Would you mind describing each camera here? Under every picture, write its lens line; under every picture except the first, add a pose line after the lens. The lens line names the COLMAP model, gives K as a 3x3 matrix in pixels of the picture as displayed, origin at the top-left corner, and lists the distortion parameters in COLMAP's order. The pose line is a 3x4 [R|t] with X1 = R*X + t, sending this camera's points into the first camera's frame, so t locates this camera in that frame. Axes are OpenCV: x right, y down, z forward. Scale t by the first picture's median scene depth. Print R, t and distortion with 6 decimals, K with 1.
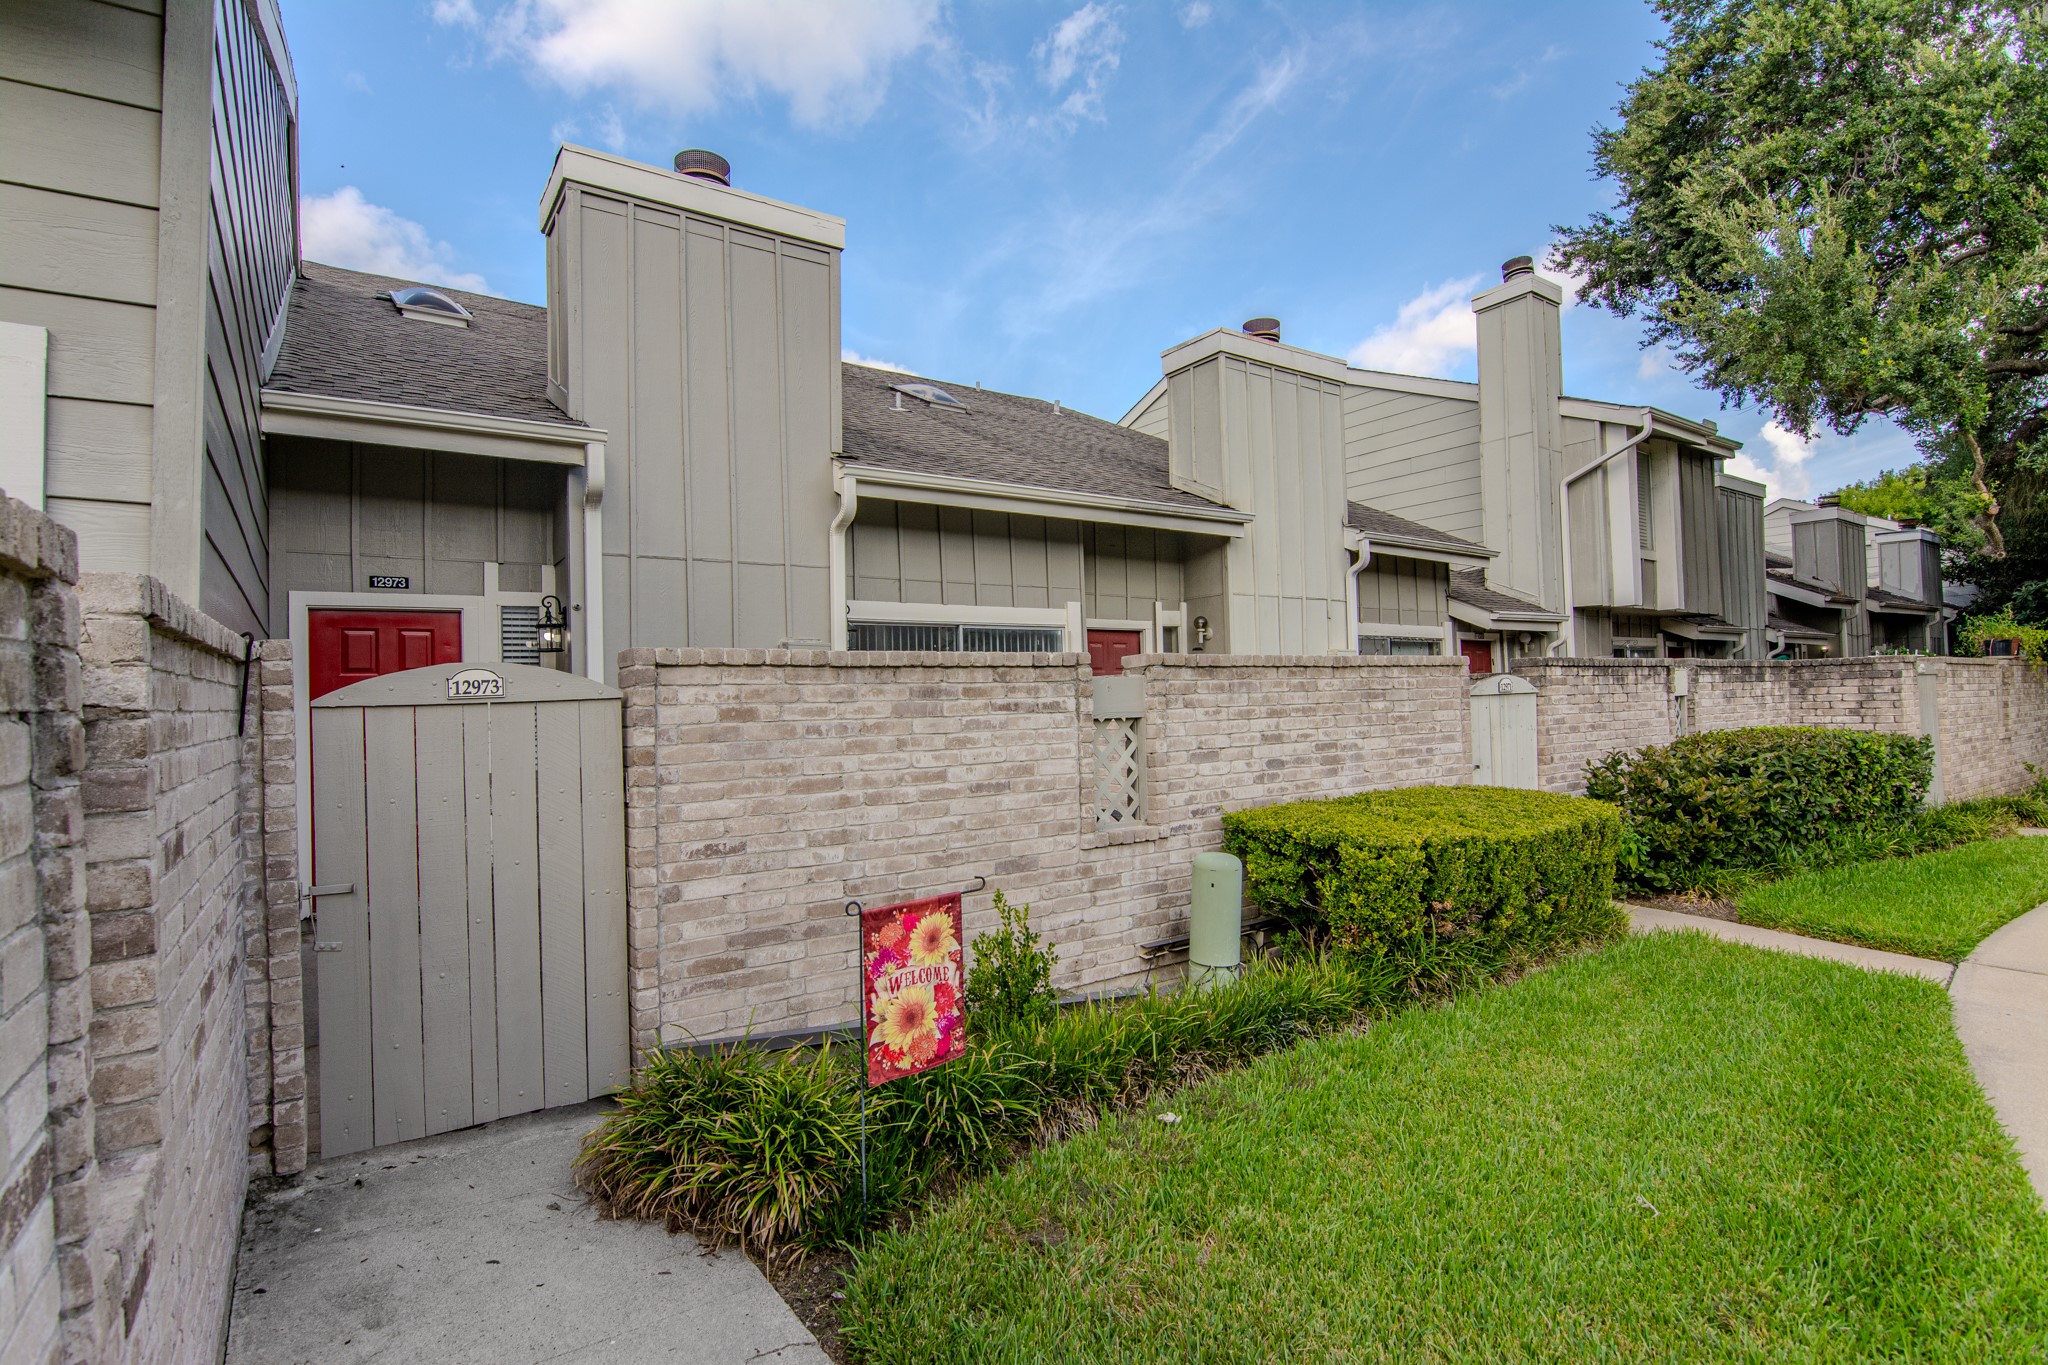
lens RADIAL K [[996.7, 0, 1028.0], [0, 996.7, 673.4], [0, 0, 1]] dist [-0.001844, -0.011889]
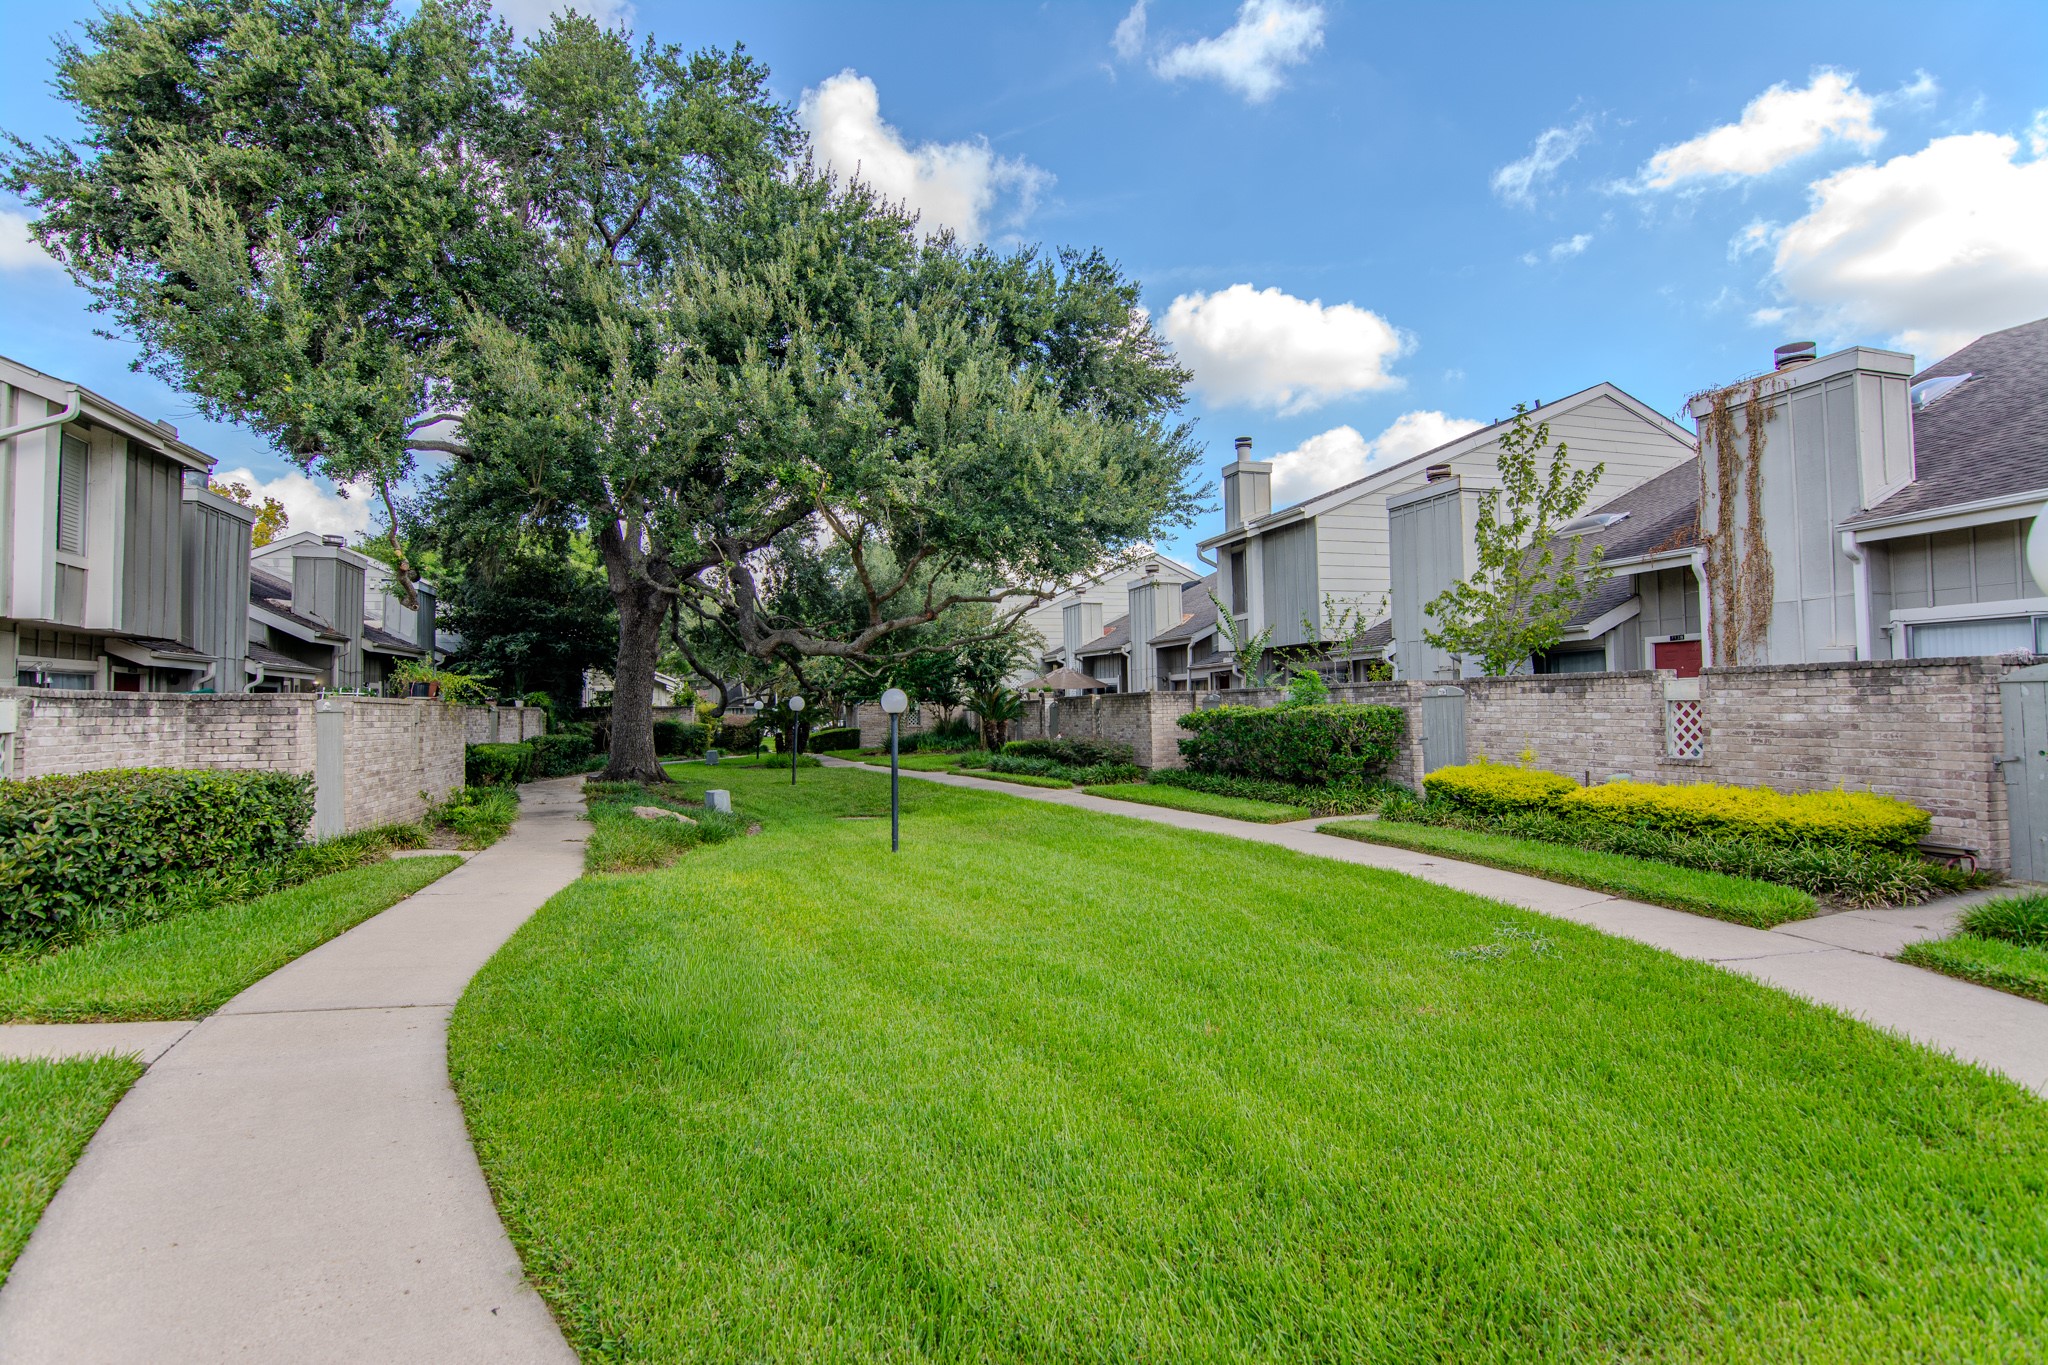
lens RADIAL K [[996.7, 0, 1028.0], [0, 996.7, 673.4], [0, 0, 1]] dist [-0.001844, -0.011889]
pose [[0.309007, 0.056278, 0.949393, 0.109237], [-0.026685, 0.998368, -0.050496, -0.005312], [-0.950685, -0.009731, 0.310004, -0.022372]]
